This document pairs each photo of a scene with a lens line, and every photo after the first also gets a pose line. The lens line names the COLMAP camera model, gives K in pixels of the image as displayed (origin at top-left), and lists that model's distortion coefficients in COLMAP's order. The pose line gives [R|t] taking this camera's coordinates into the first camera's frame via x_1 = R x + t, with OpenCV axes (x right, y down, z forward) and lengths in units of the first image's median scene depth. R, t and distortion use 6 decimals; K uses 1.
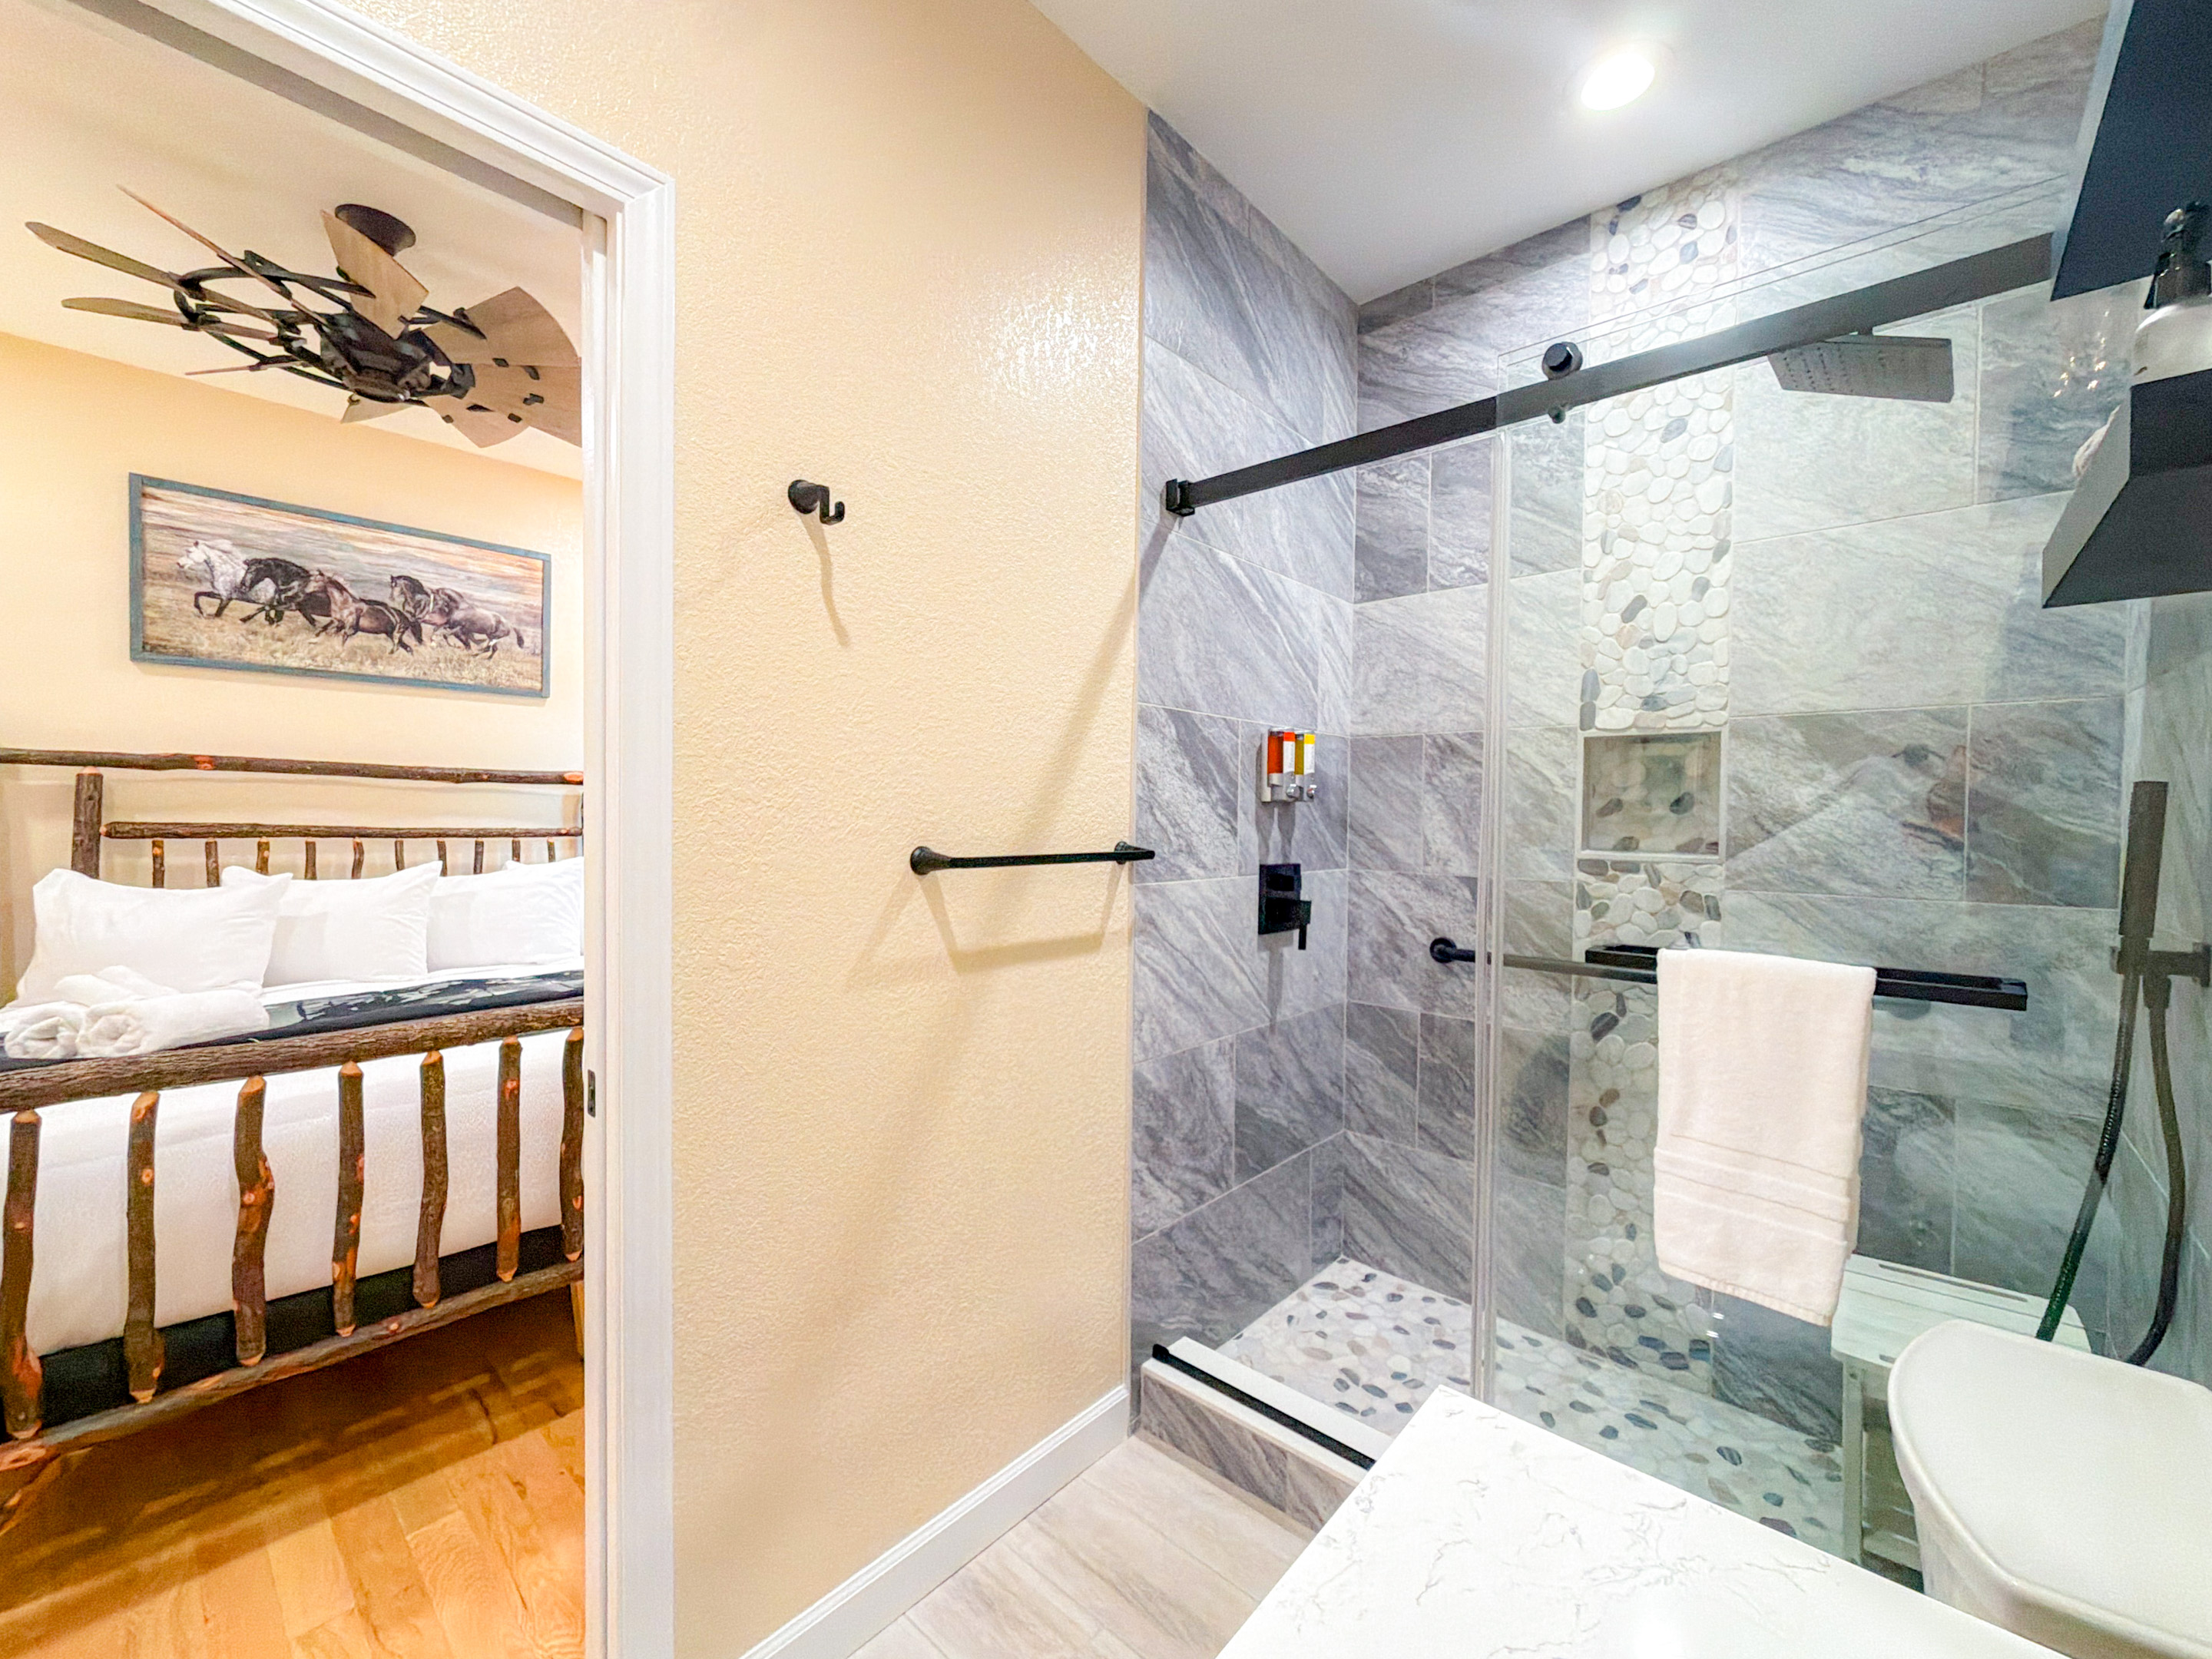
lens RADIAL K [[891.1, 0, 1109.9], [0, 891.1, 825.8], [0, 0, 1]] dist [-0.005706, 0.000610]
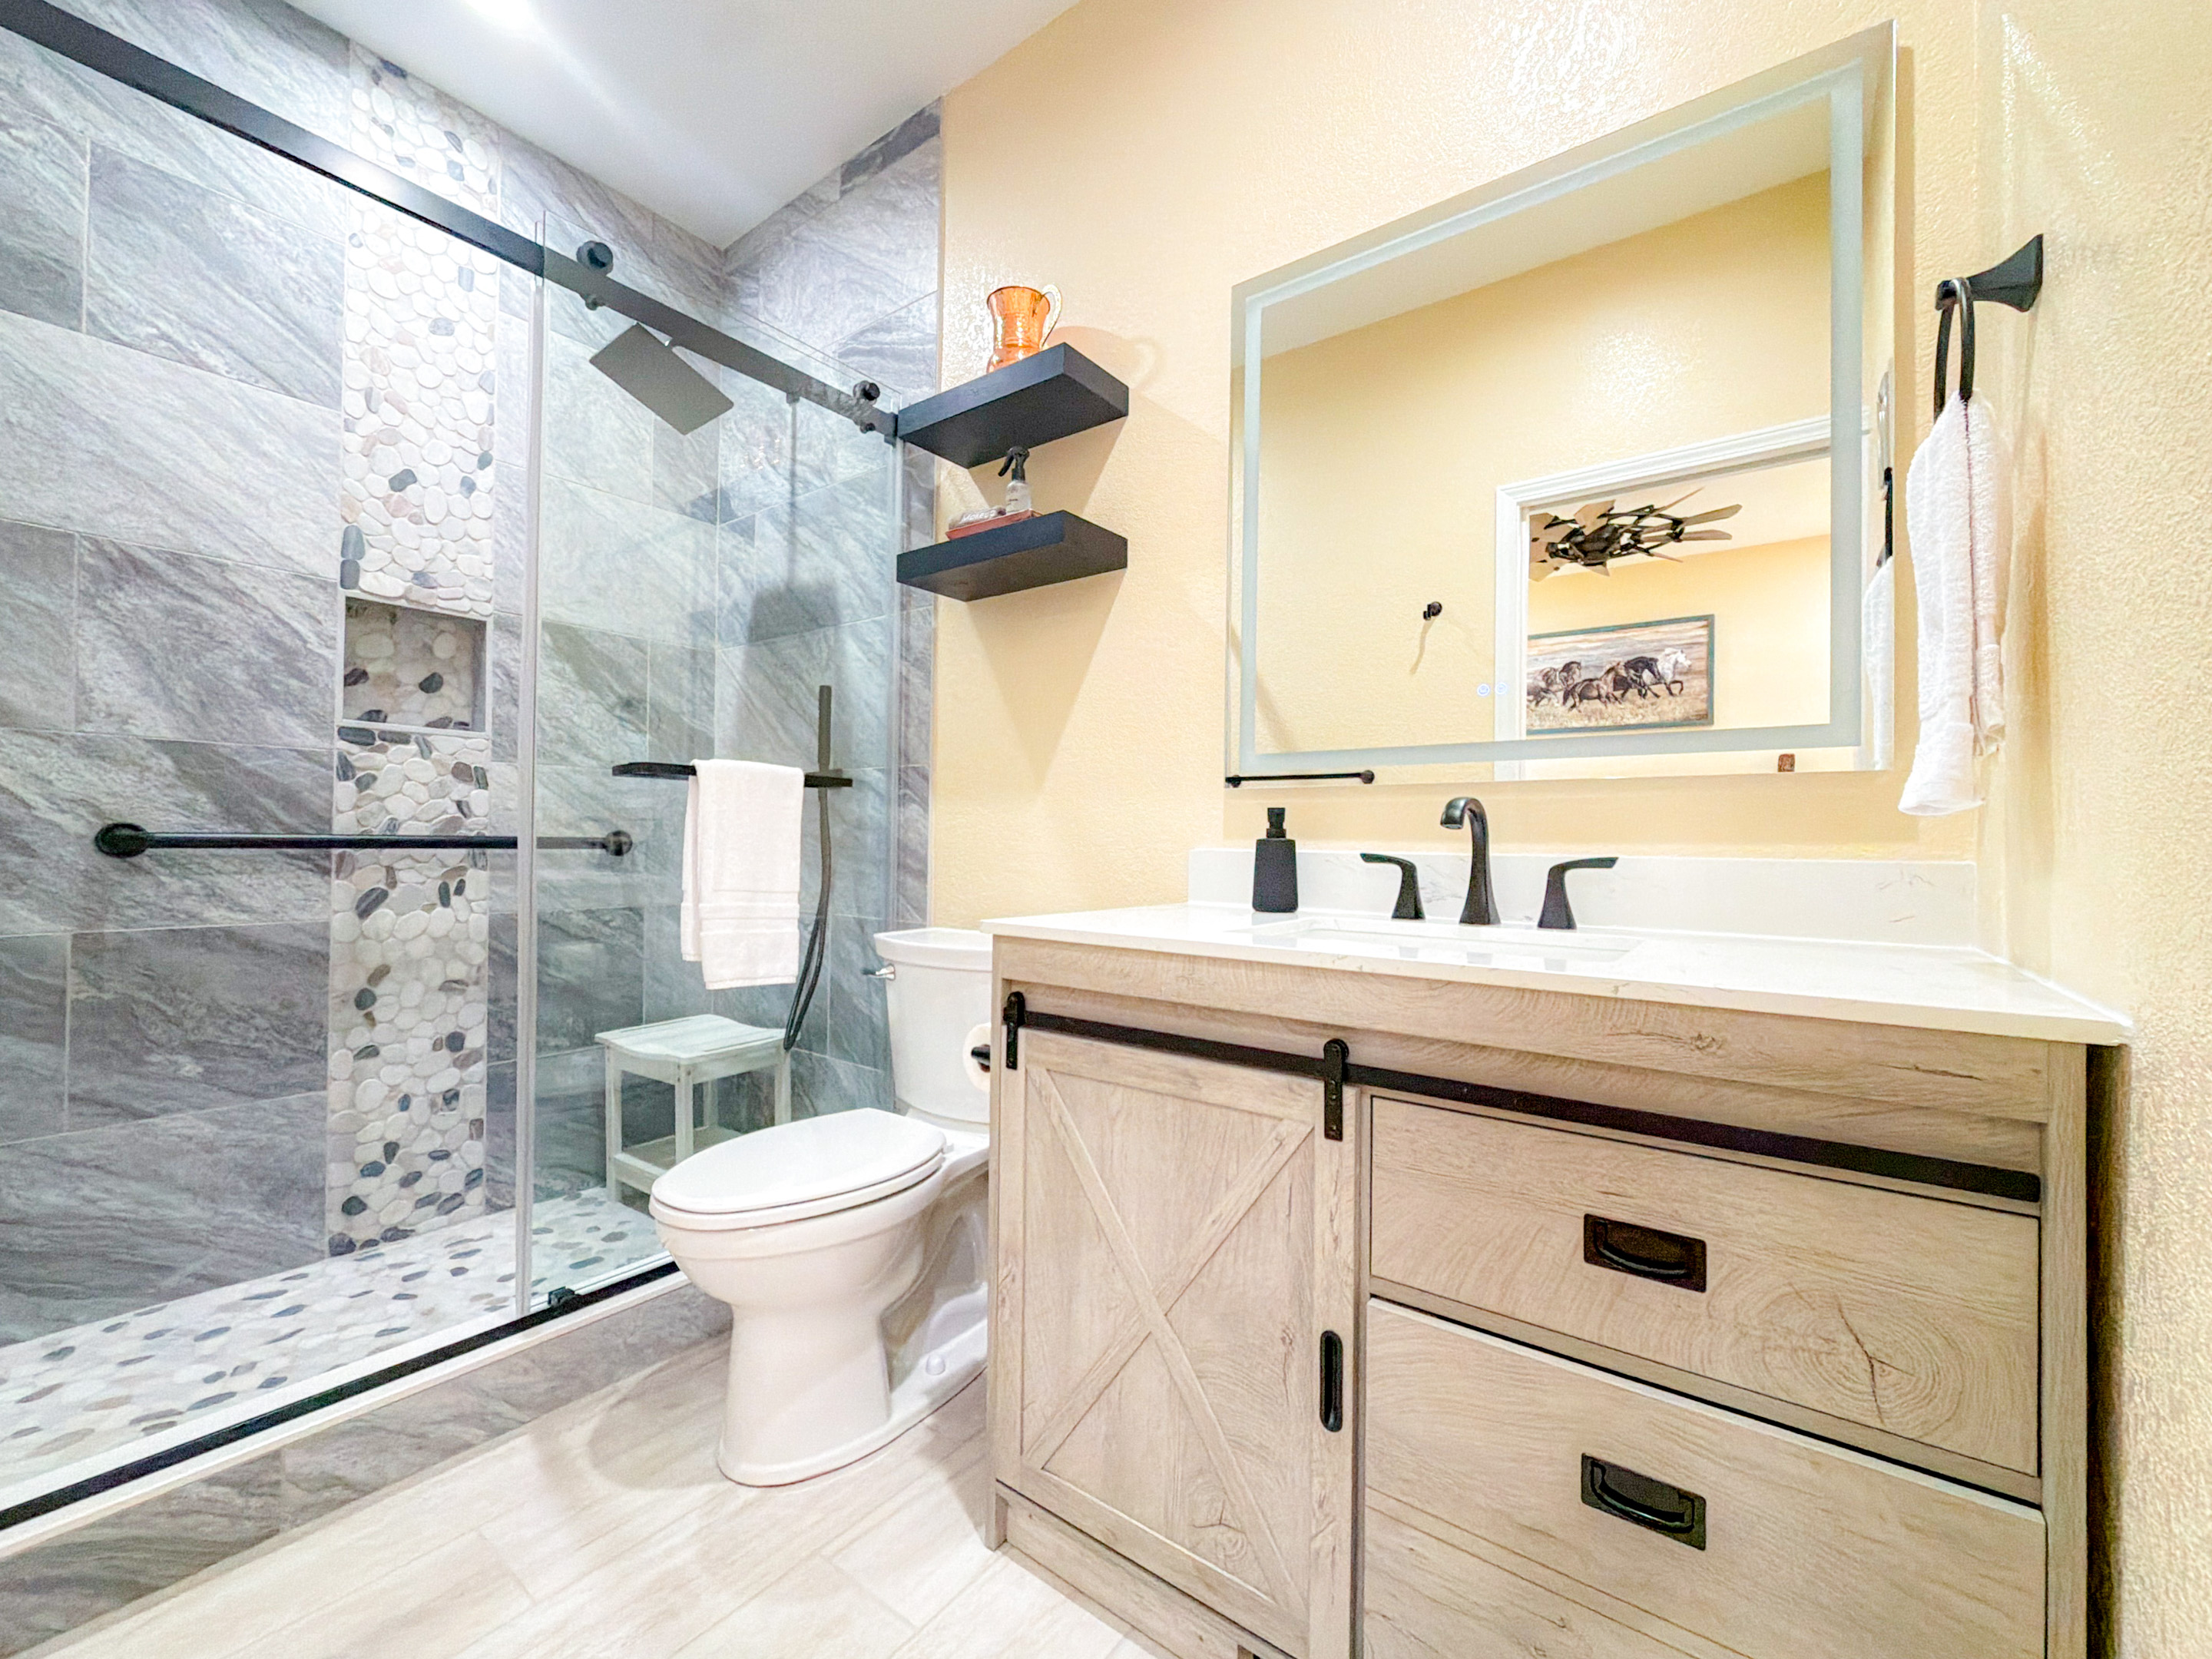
lens RADIAL K [[891.1, 0, 1103.4], [0, 891.1, 829.7], [0, 0, 1]] dist [-0.005706, 0.000610]
pose [[-0.092363, 0.001636, 0.995724, -0.467265], [0.000588, 0.999999, -0.001588, 0.148230], [-0.995725, 0.000439, -0.092363, 0.301447]]
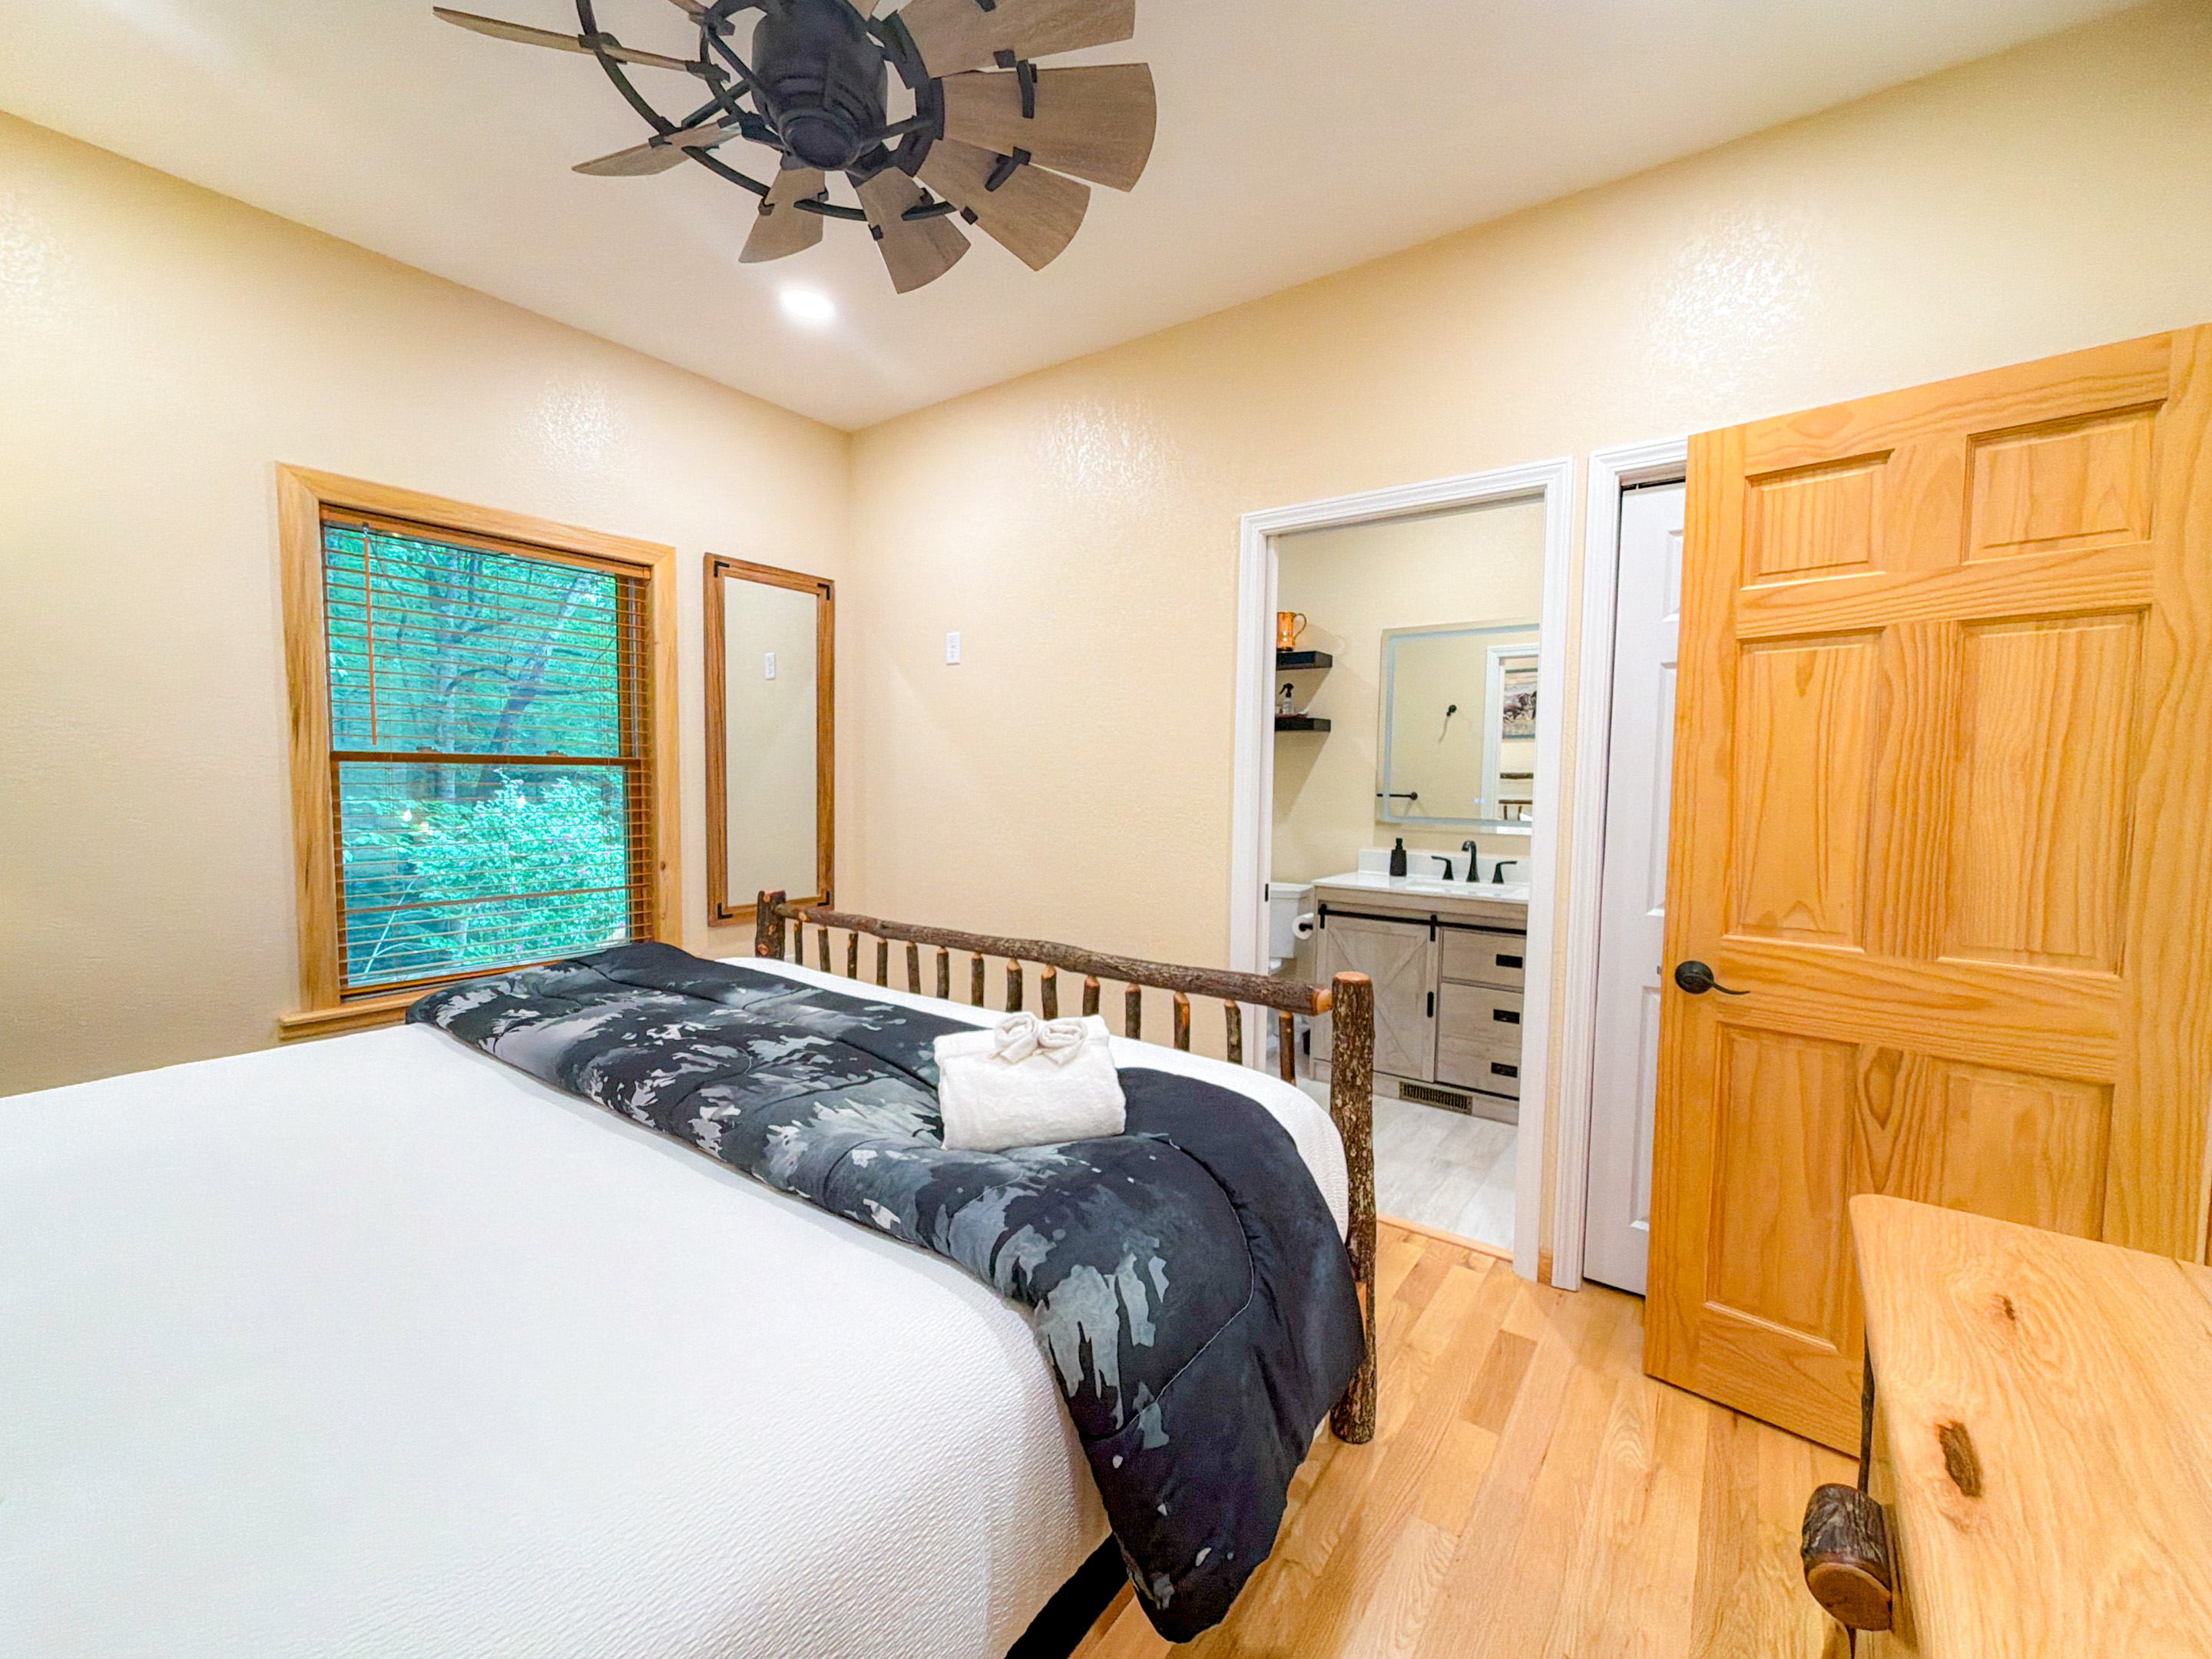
lens RADIAL K [[891.1, 0, 1109.5], [0, 891.1, 835.9], [0, 0, 1]] dist [-0.005706, 0.000610]
pose [[-0.107687, -0.079267, 0.991020, -1.450570], [0.000074, 0.996816, 0.079738, -0.003171], [-0.994185, 0.008660, -0.107338, 0.839719]]
